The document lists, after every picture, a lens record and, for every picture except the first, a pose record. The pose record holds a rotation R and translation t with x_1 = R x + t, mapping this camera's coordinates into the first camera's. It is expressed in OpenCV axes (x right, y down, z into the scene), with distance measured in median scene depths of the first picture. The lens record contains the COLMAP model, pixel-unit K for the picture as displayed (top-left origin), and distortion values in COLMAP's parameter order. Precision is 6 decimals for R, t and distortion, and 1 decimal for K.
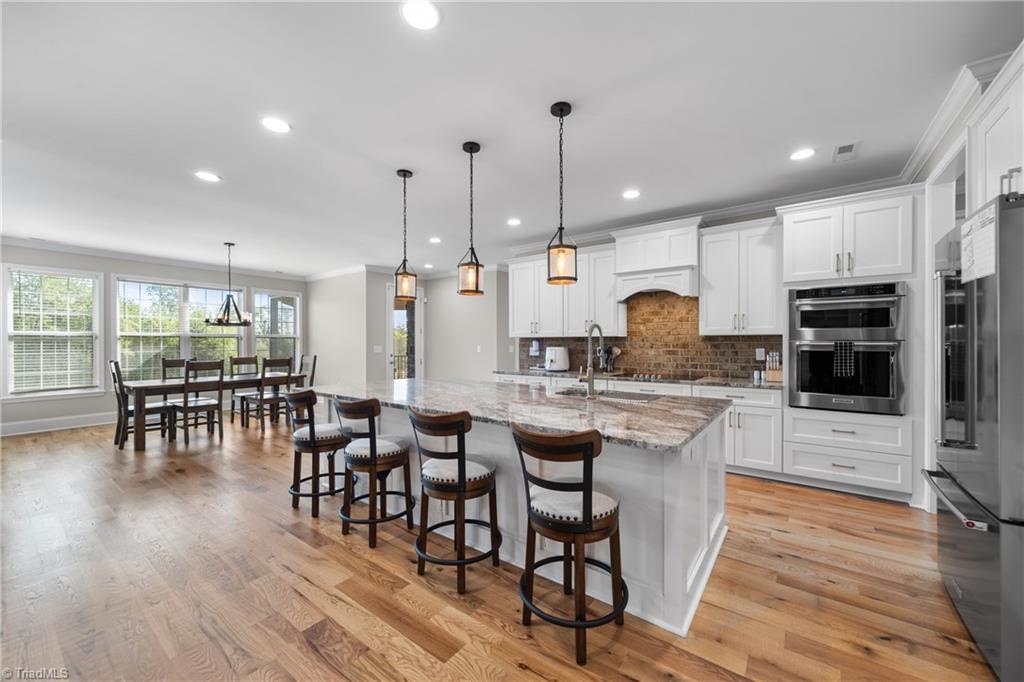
lens RADIAL K [[391.0, 0, 518.5], [0, 391.0, 341.8], [0, 0, 1]] dist [-0.000380, 0.001011]
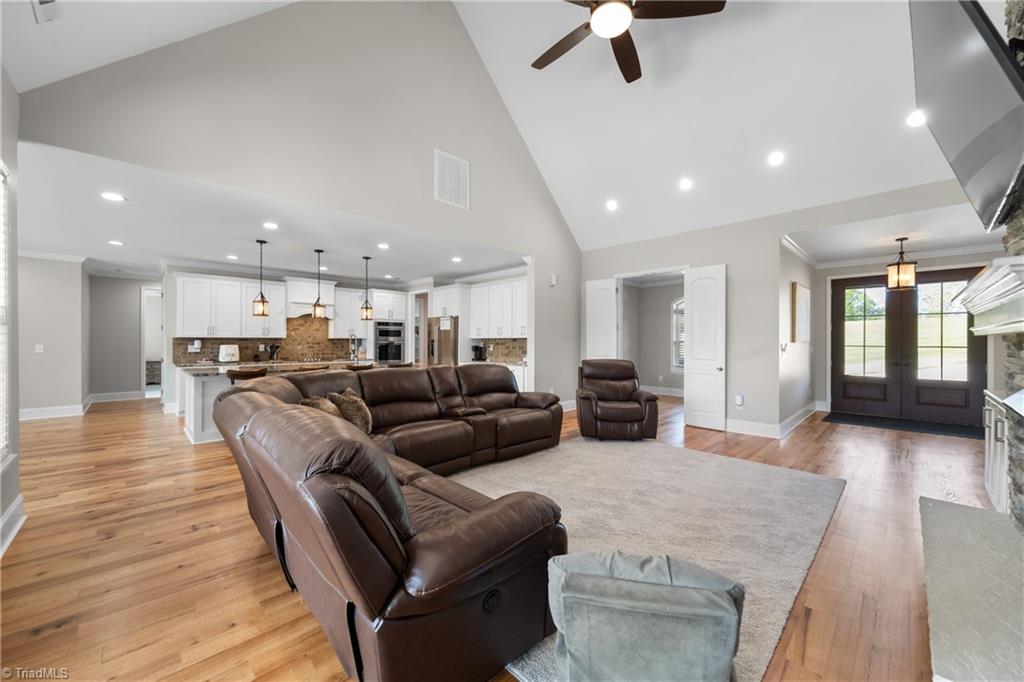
lens RADIAL K [[391.0, 0, 527.6], [0, 391.0, 339.1], [0, 0, 1]] dist [-0.000380, 0.001011]
pose [[0.150563, 0.005057, 0.988588, -1.256924], [-0.003811, 0.999982, -0.004535, -0.005781], [-0.988593, -0.003084, 0.150579, -0.289335]]
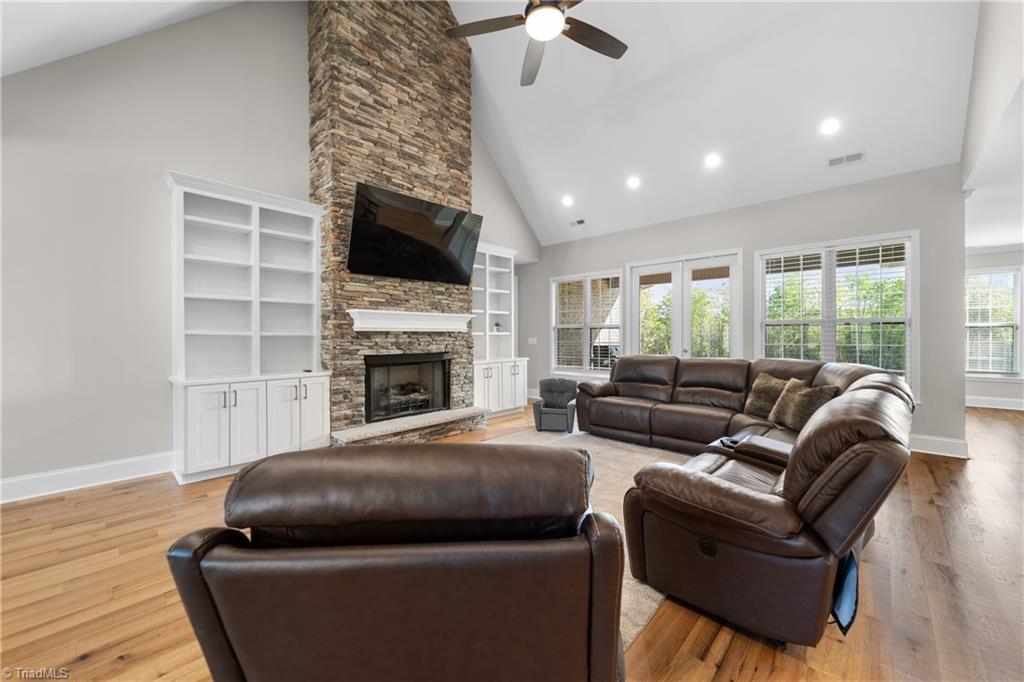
lens RADIAL K [[391.0, 0, 520.9], [0, 391.0, 336.9], [0, 0, 1]] dist [-0.000380, 0.001011]
pose [[-0.110492, 0.006662, -0.993855, 0.165111], [0.006868, 0.999959, 0.005939, -0.001475], [0.993853, -0.006169, -0.110534, -0.293551]]
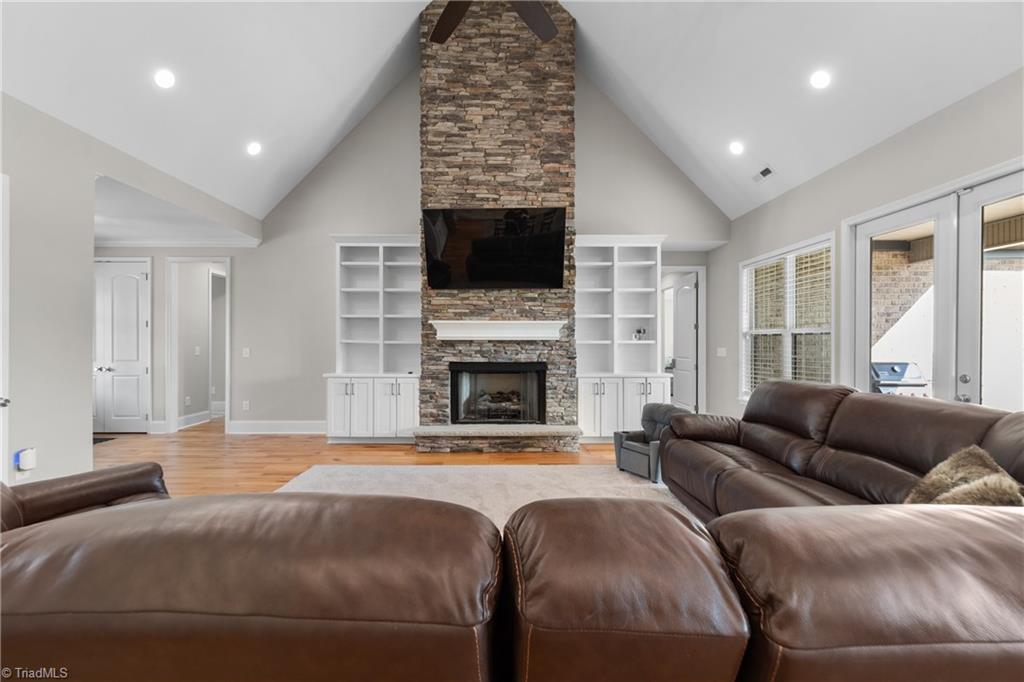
lens RADIAL K [[391.0, 0, 503.9], [0, 391.0, 343.3], [0, 0, 1]] dist [-0.000380, 0.001011]
pose [[-0.805663, -0.000049, -0.592373, -0.229521], [0.002607, 0.999990, -0.003629, 0.000781], [0.592368, -0.004468, -0.805655, 0.157051]]
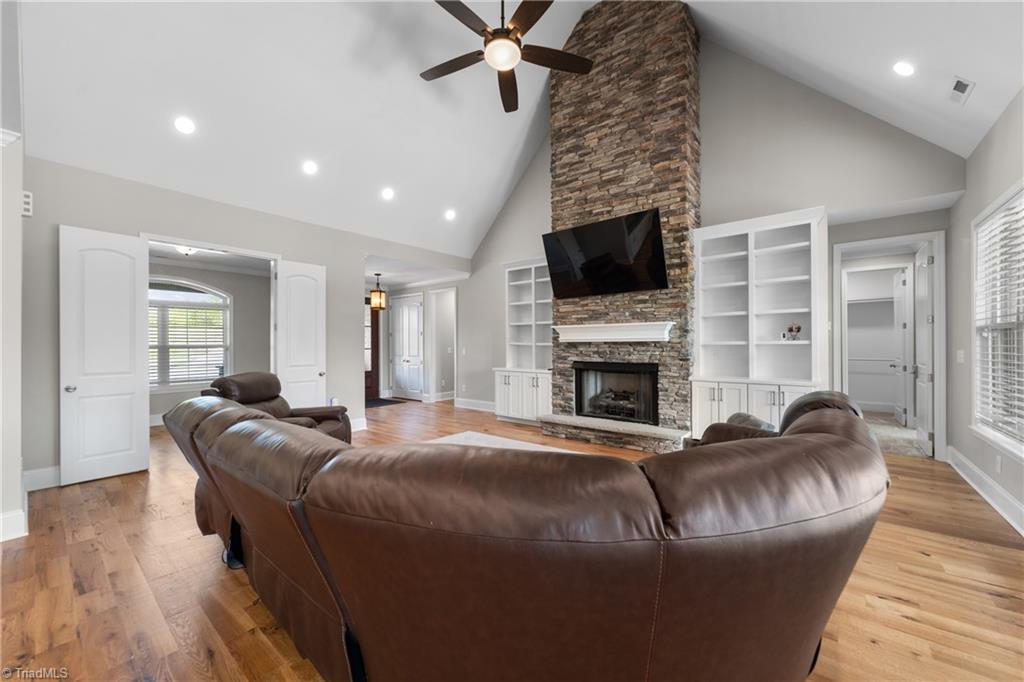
lens RADIAL K [[391.0, 0, 516.3], [0, 391.0, 343.3], [0, 0, 1]] dist [-0.000380, 0.001011]
pose [[-0.998728, 0.005639, 0.050108, -0.617754], [0.005266, 0.999957, -0.007583, -0.000338], [-0.050148, -0.007310, -0.998715, 0.439679]]
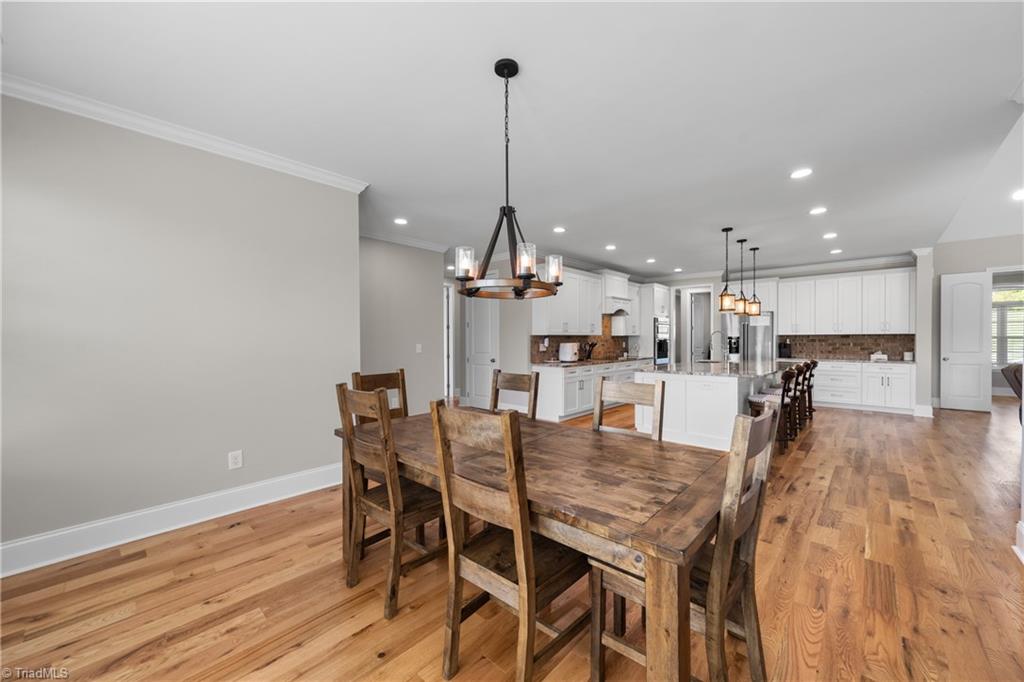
lens RADIAL K [[391.0, 0, 518.8], [0, 391.0, 341.3], [0, 0, 1]] dist [-0.000380, 0.001011]
pose [[0.105914, -0.008228, 0.994341, -1.343805], [0.001087, 0.999966, 0.008158, -0.003543], [-0.994375, 0.000216, 0.105919, 1.158394]]
